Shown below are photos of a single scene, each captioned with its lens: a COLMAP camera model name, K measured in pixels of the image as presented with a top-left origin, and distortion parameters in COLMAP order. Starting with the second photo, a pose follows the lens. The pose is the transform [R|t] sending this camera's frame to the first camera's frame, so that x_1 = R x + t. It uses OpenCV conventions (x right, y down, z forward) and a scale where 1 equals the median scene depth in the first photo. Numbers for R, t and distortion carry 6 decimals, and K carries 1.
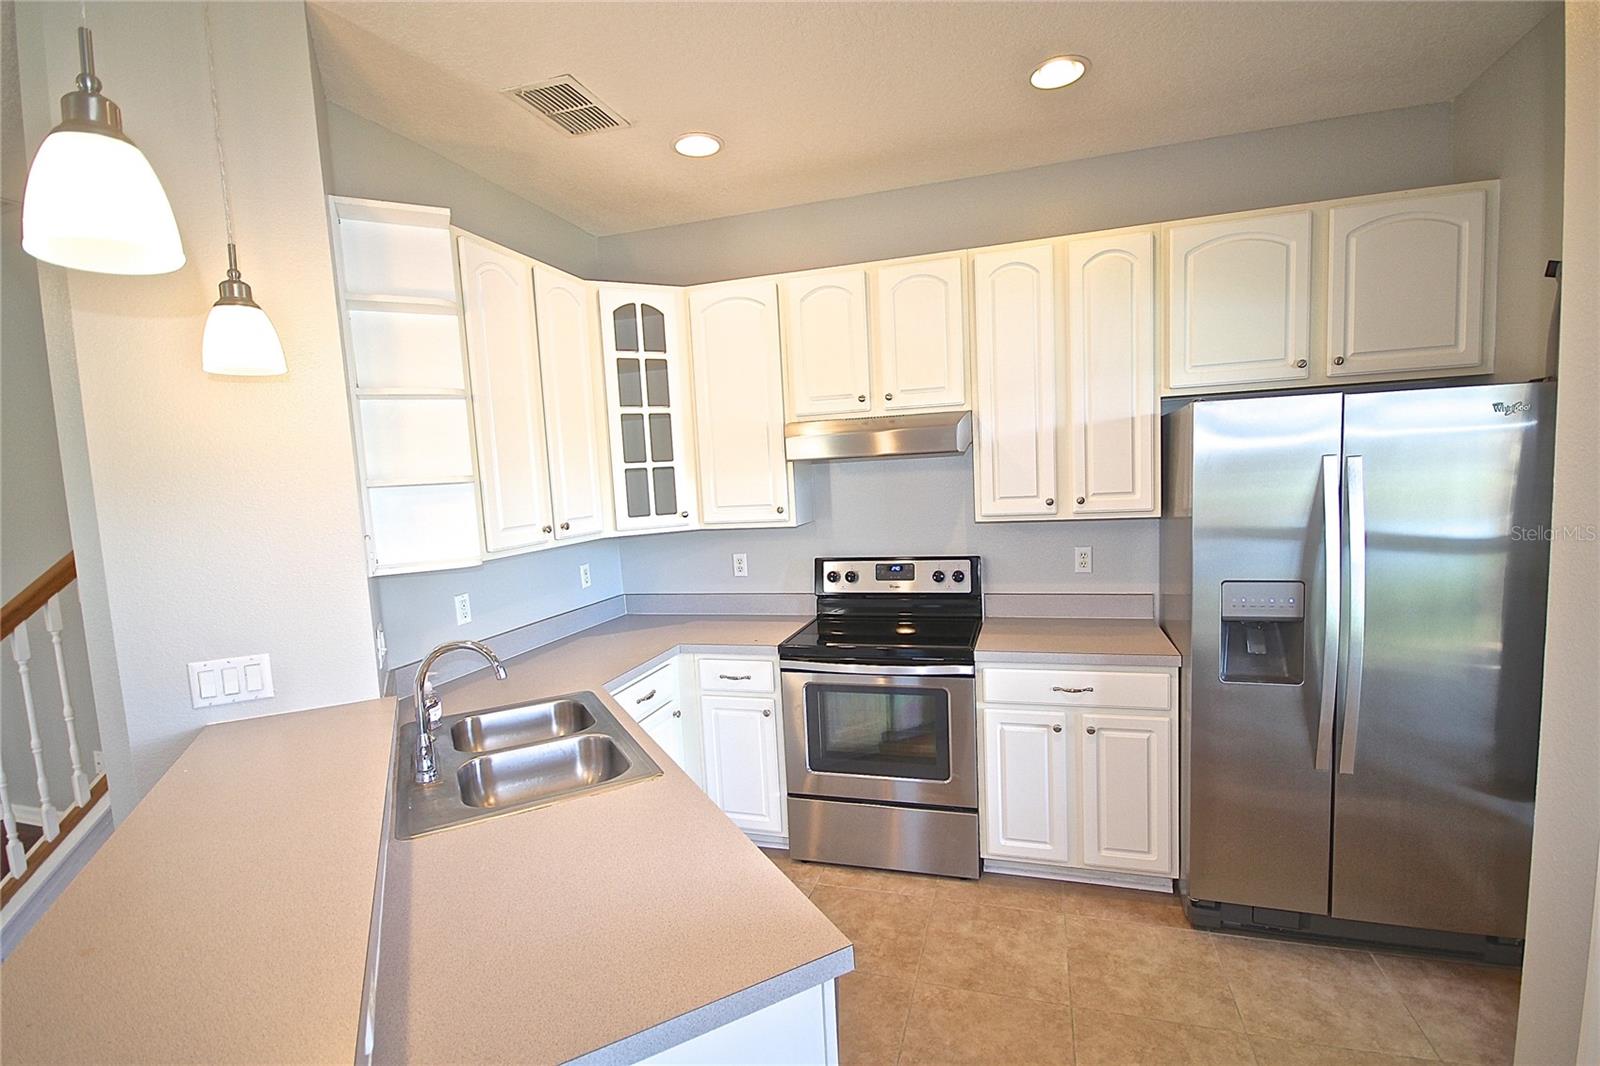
lens RADIAL K [[737.4, 0, 805.0], [0, 737.4, 540.0], [0, 0, 1]] dist [0.002922, -0.007932]
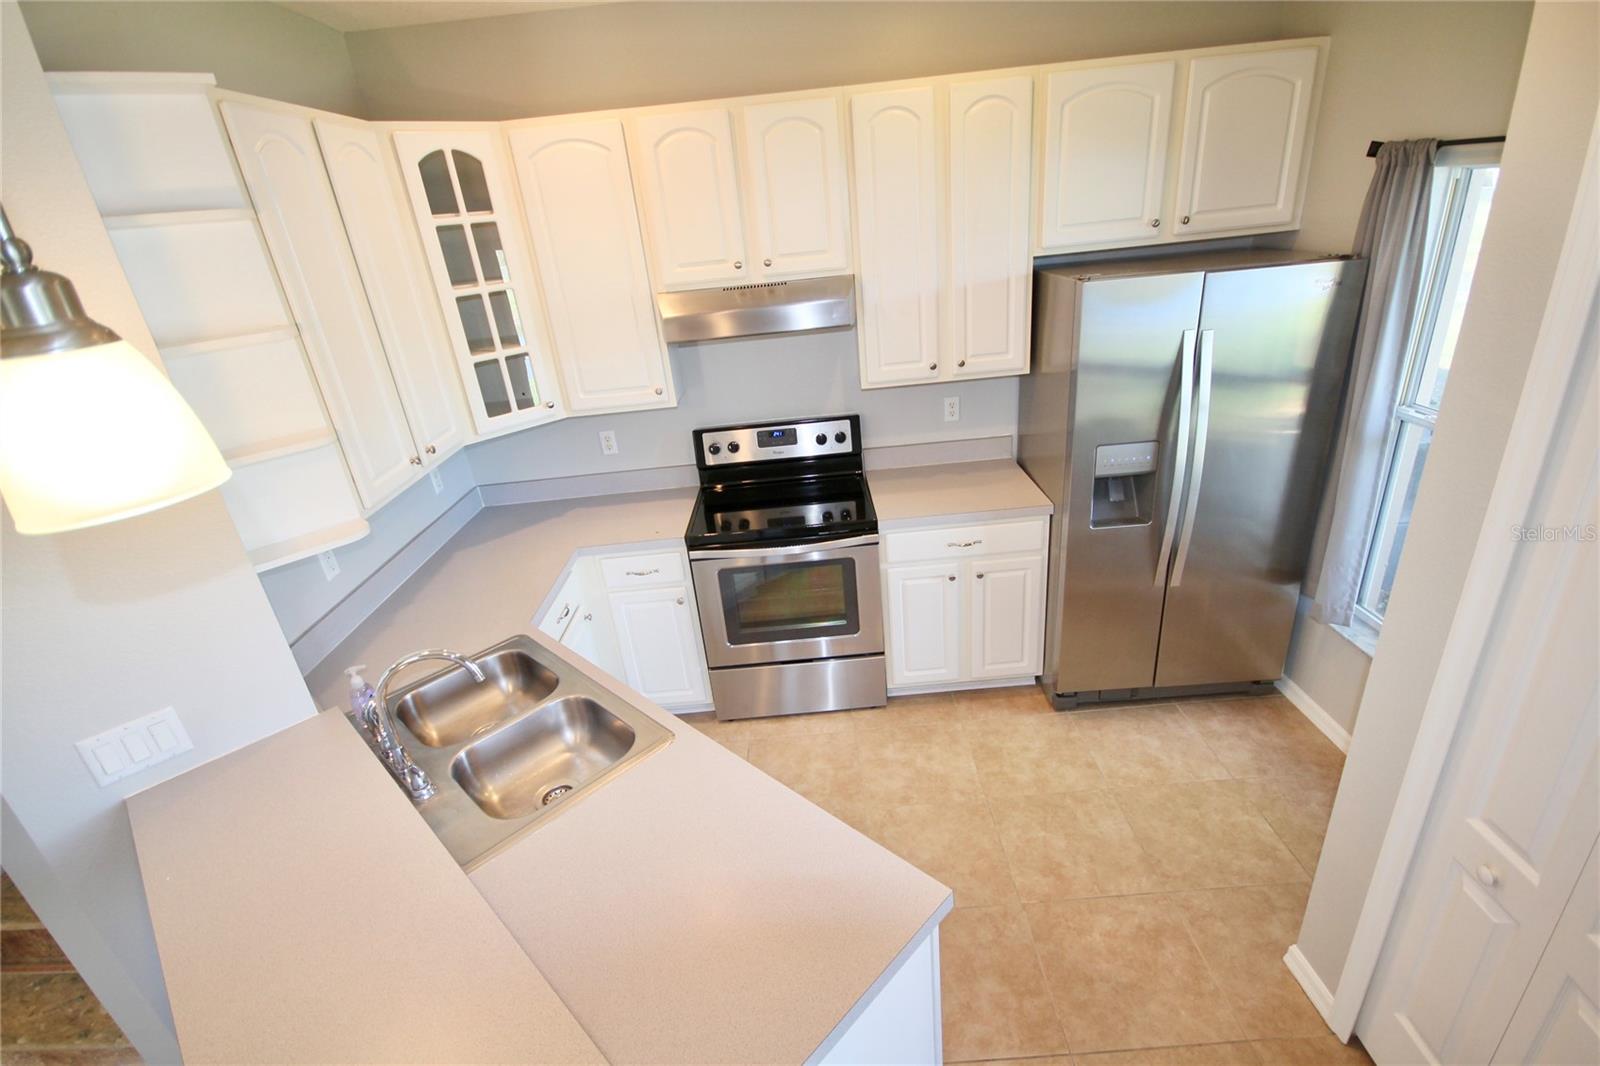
lens RADIAL K [[737.4, 0, 808.3], [0, 737.4, 543.8], [0, 0, 1]] dist [0.002922, -0.007932]
pose [[0.951279, -0.159243, 0.264028, -0.153099], [0.073612, 0.948841, 0.307053, -0.152881], [-0.299416, -0.272657, 0.914335, 0.041389]]
